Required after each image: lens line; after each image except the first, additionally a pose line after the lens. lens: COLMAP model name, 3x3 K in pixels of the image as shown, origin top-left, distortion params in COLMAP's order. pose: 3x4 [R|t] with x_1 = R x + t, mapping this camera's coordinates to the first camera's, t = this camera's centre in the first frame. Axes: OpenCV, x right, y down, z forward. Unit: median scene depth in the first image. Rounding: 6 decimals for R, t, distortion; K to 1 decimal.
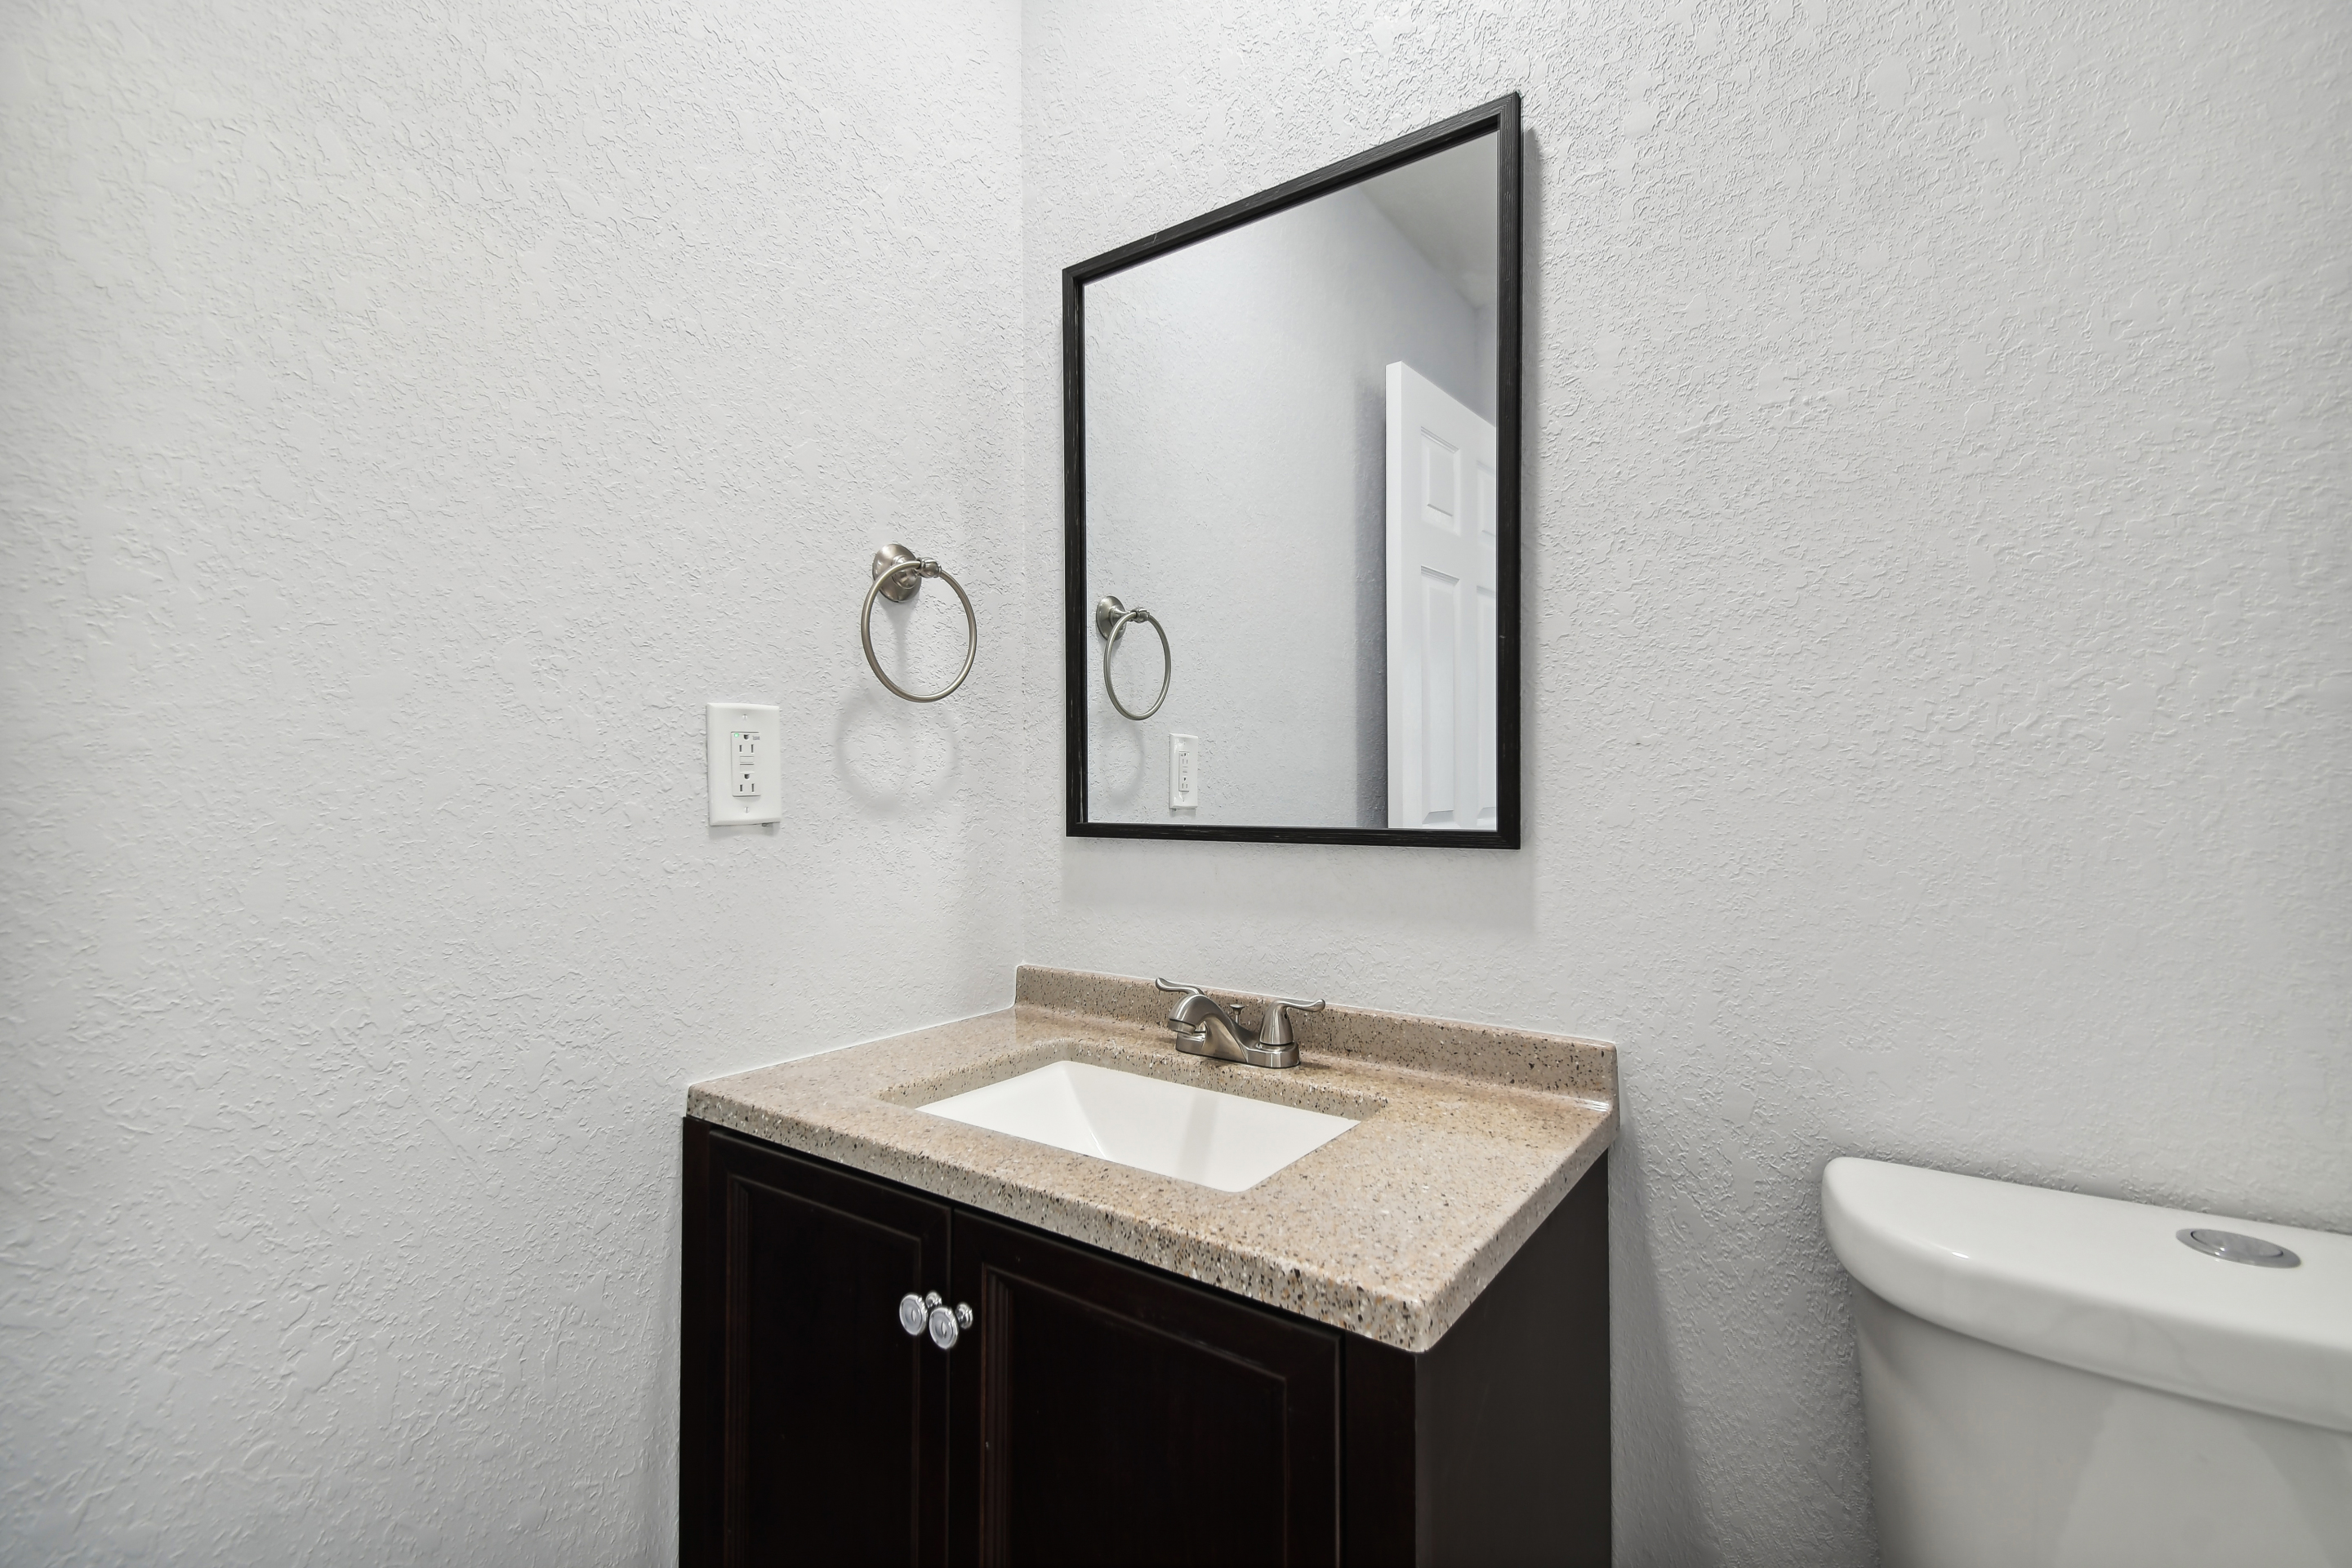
lens RADIAL K [[1031.3, 0, 1178.3], [0, 1031.3, 791.6], [0, 0, 1]] dist [0.022060, -0.002057]
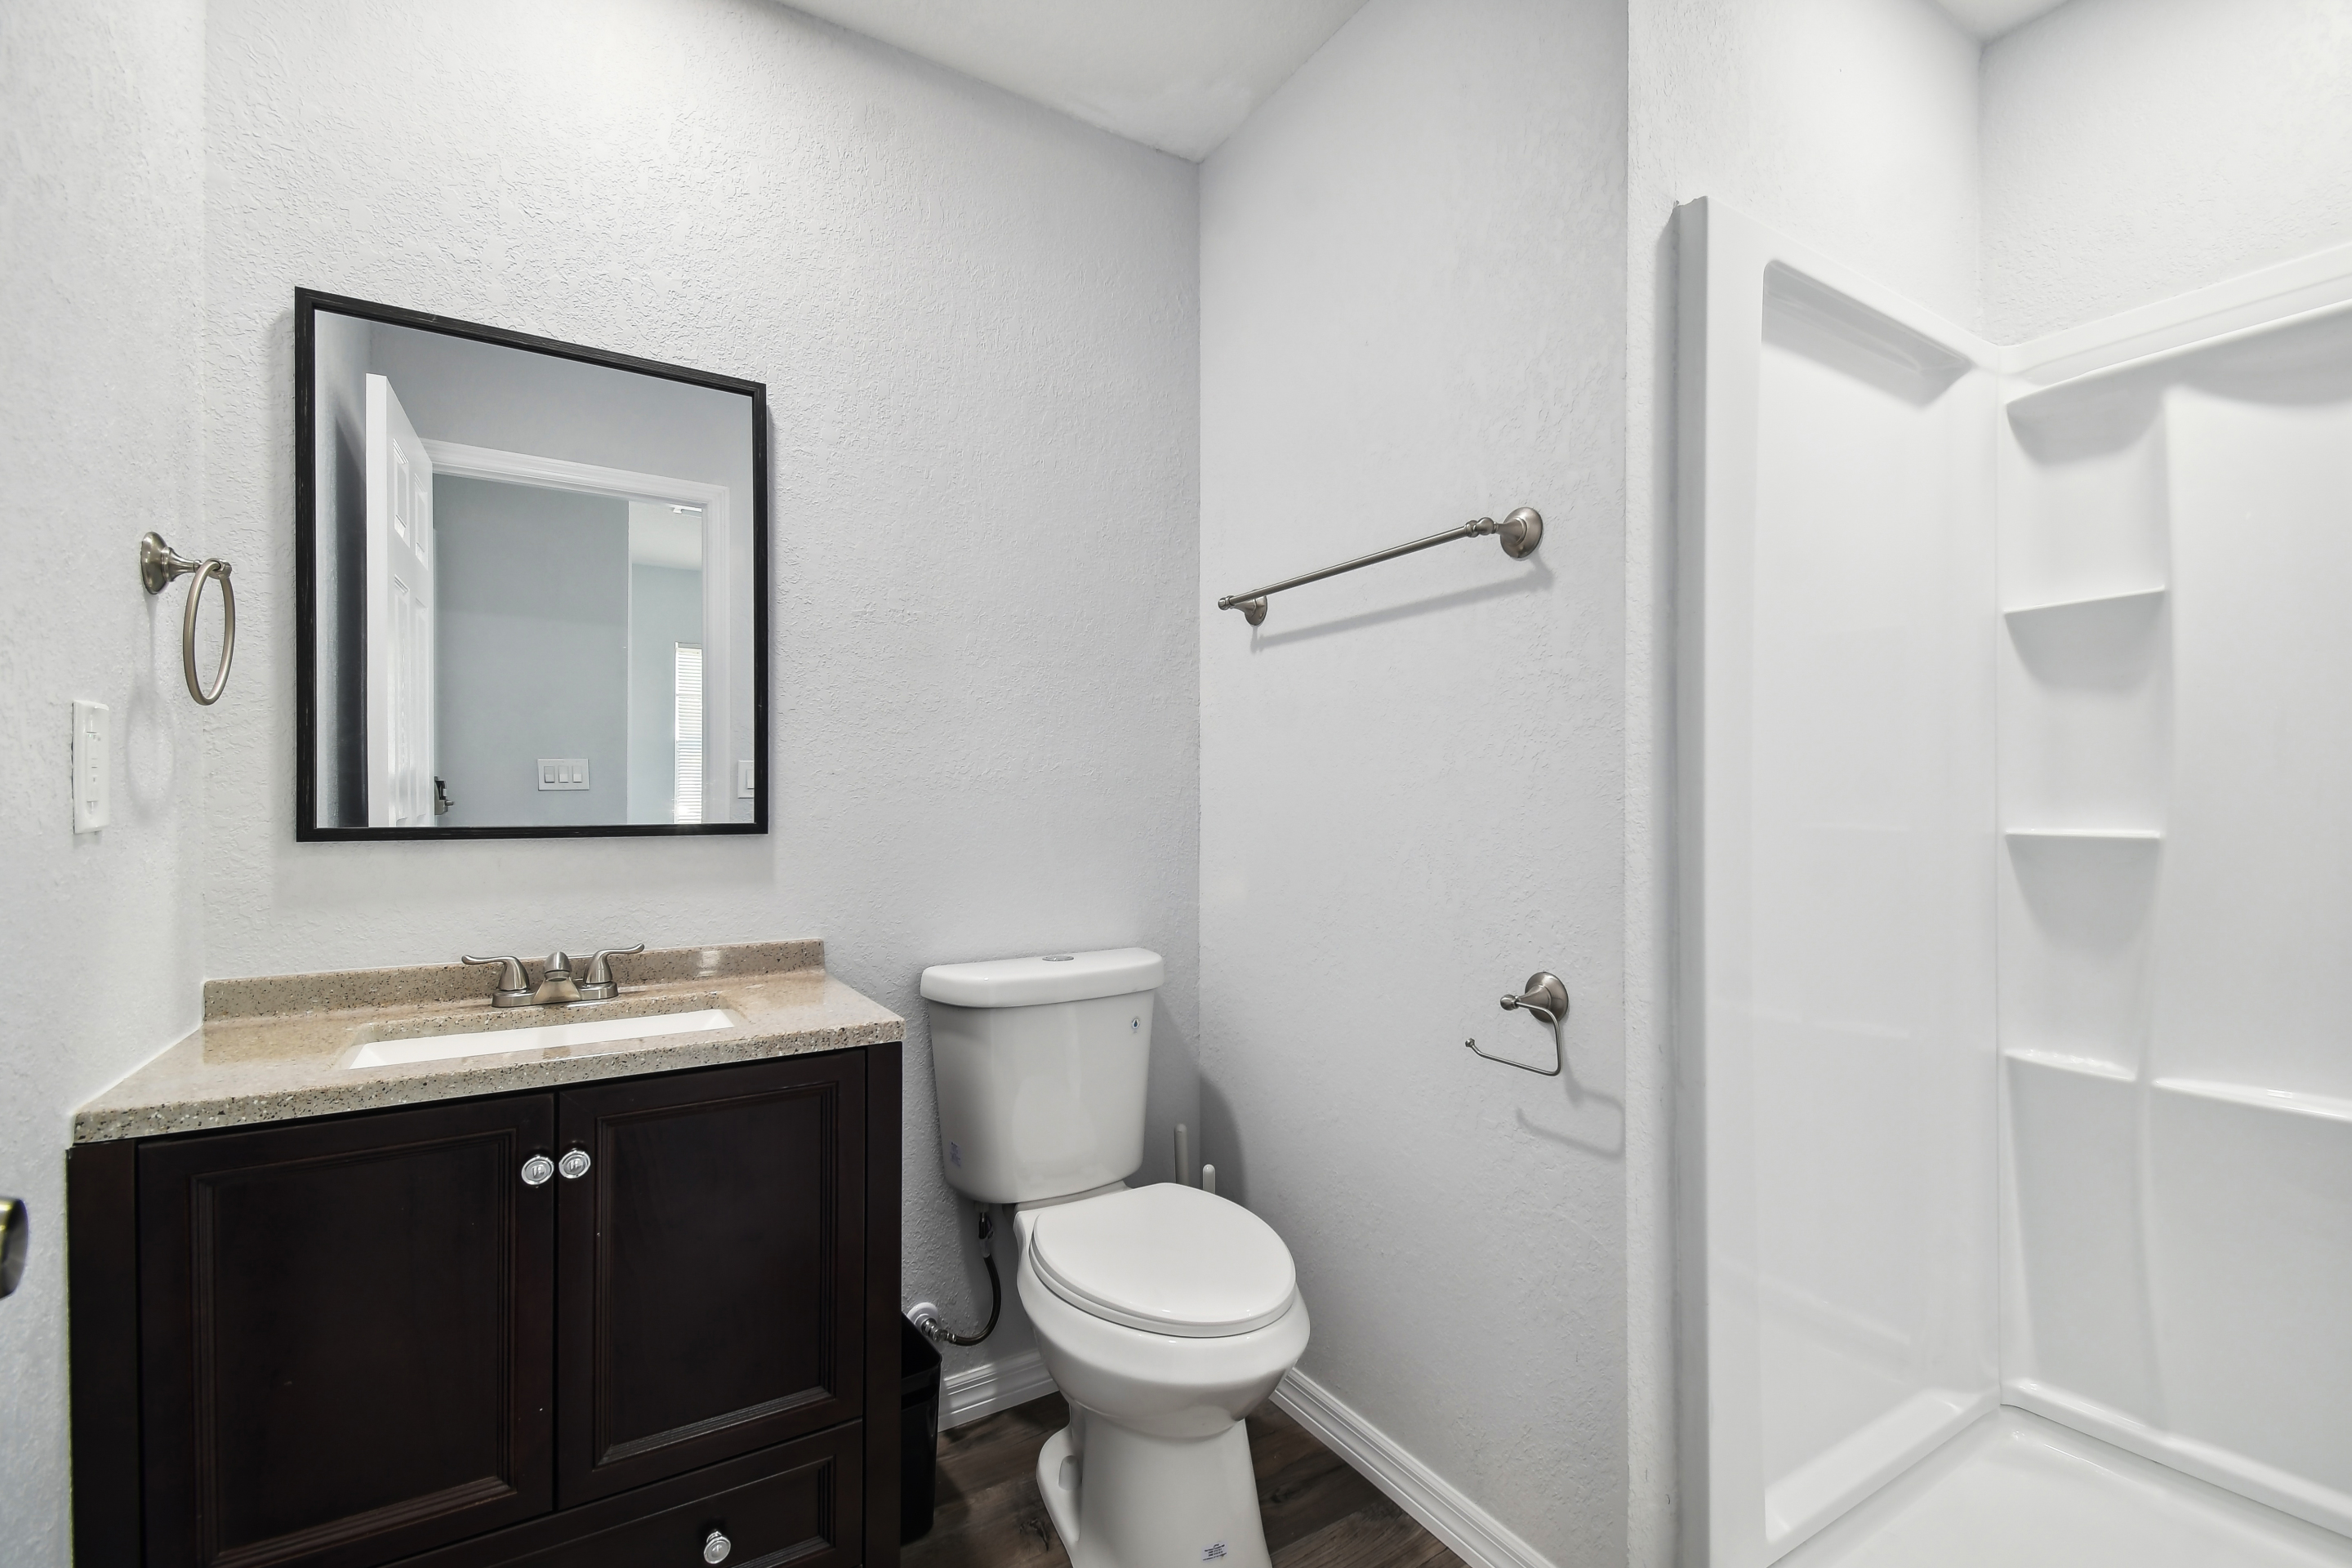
lens RADIAL K [[1031.3, 0, 1177.0], [0, 1031.3, 801.4], [0, 0, 1]] dist [0.022060, -0.002057]
pose [[0.396465, 0.002765, 0.918046, -0.916103], [0.000329, 0.999995, -0.003154, 0.008517], [-0.918050, 0.001552, 0.396462, -0.263289]]
